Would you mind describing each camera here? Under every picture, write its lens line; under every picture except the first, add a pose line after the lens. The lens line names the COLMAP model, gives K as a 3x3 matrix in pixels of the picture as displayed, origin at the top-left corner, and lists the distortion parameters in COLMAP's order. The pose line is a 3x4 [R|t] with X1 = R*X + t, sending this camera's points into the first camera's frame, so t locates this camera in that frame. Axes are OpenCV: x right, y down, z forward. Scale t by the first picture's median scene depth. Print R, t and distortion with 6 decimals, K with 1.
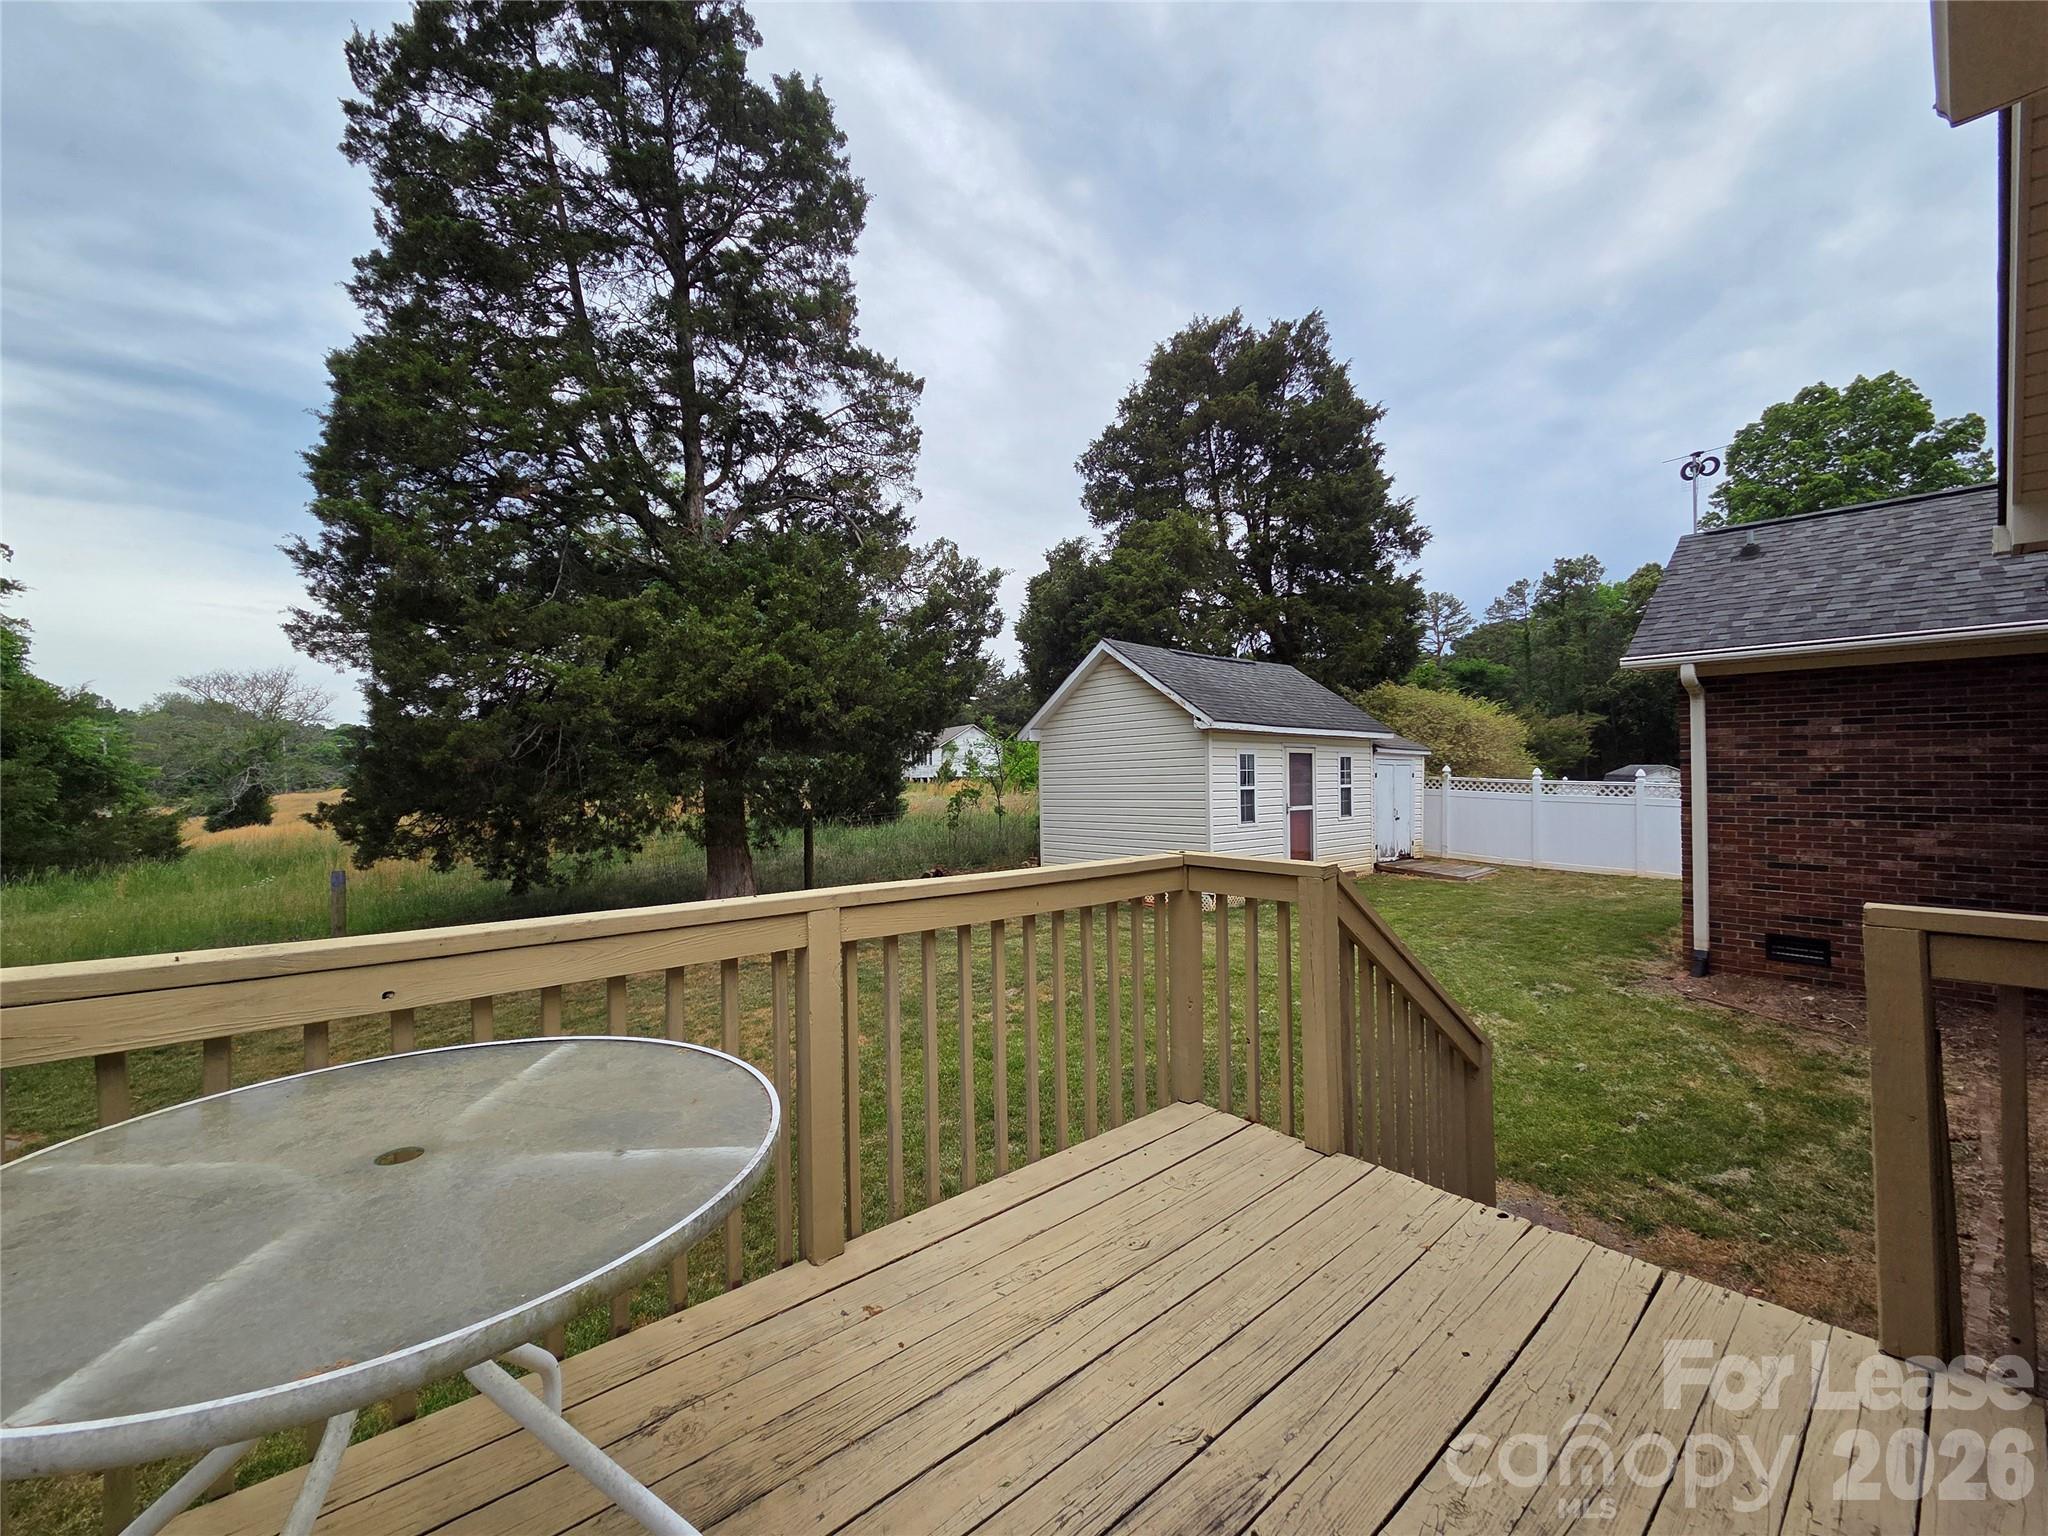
lens RADIAL K [[836.2, 0, 1024.4], [0, 836.2, 763.4], [0, 0, 1]] dist [0.000145, 0.000906]
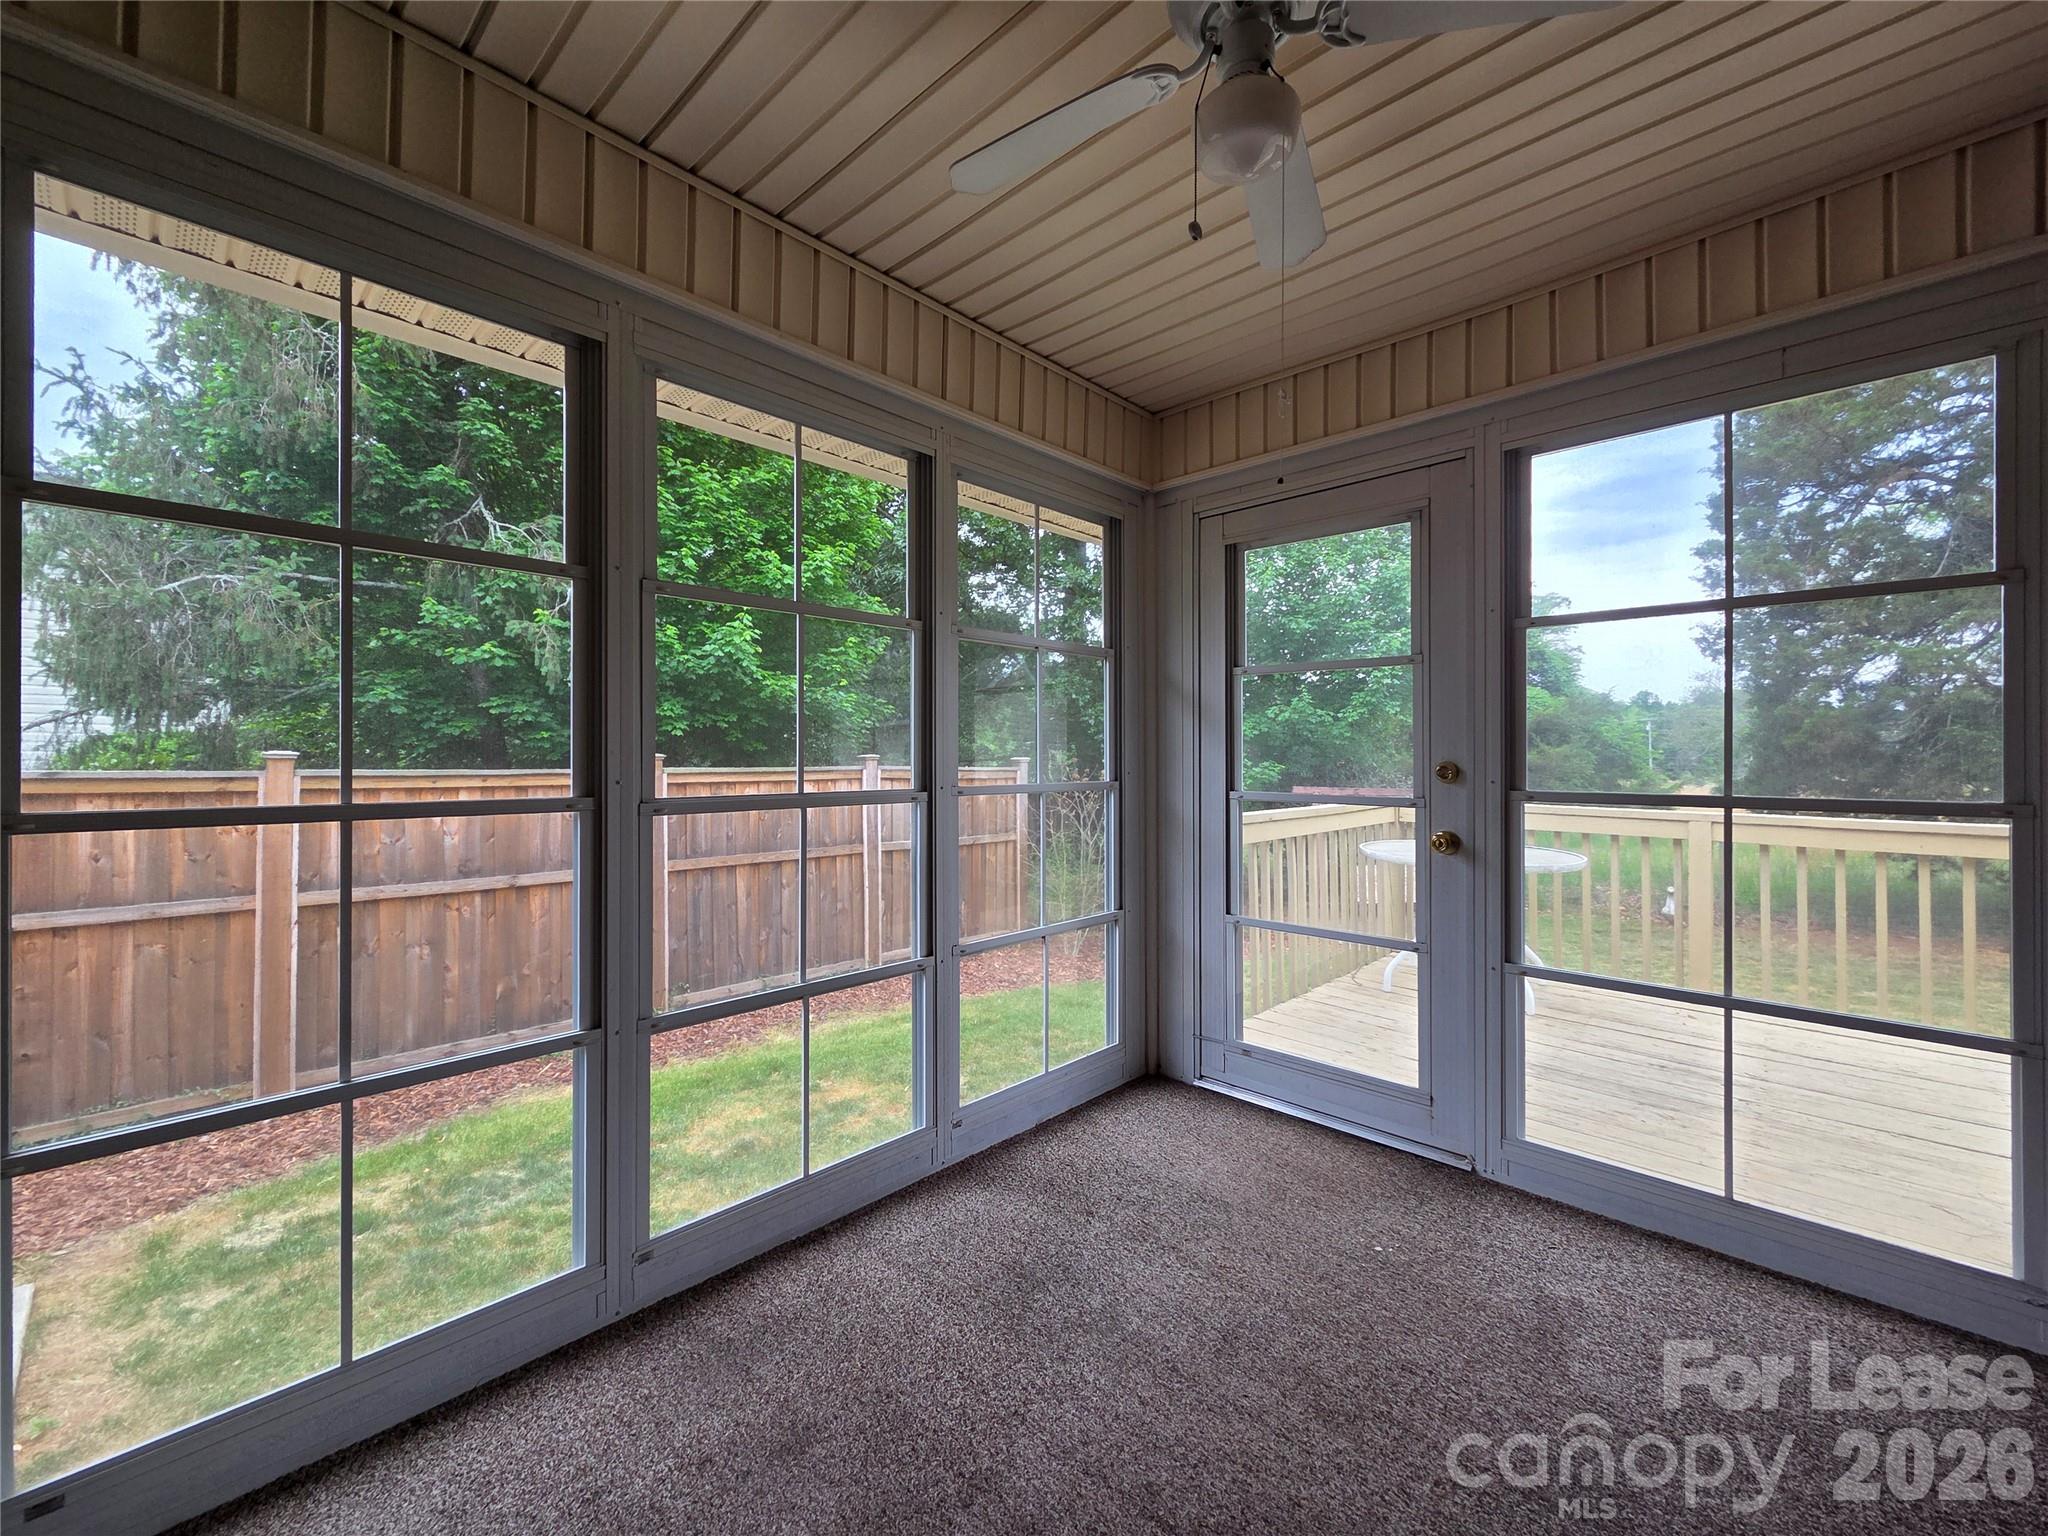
lens RADIAL K [[836.2, 0, 1024.3], [0, 836.2, 752.3], [0, 0, 1]] dist [0.000145, 0.000906]
pose [[0.085850, 0.003535, -0.996302, 0.305820], [0.002088, 0.999991, 0.003728, 0.002493], [0.996306, -0.002400, 0.085841, -0.135516]]
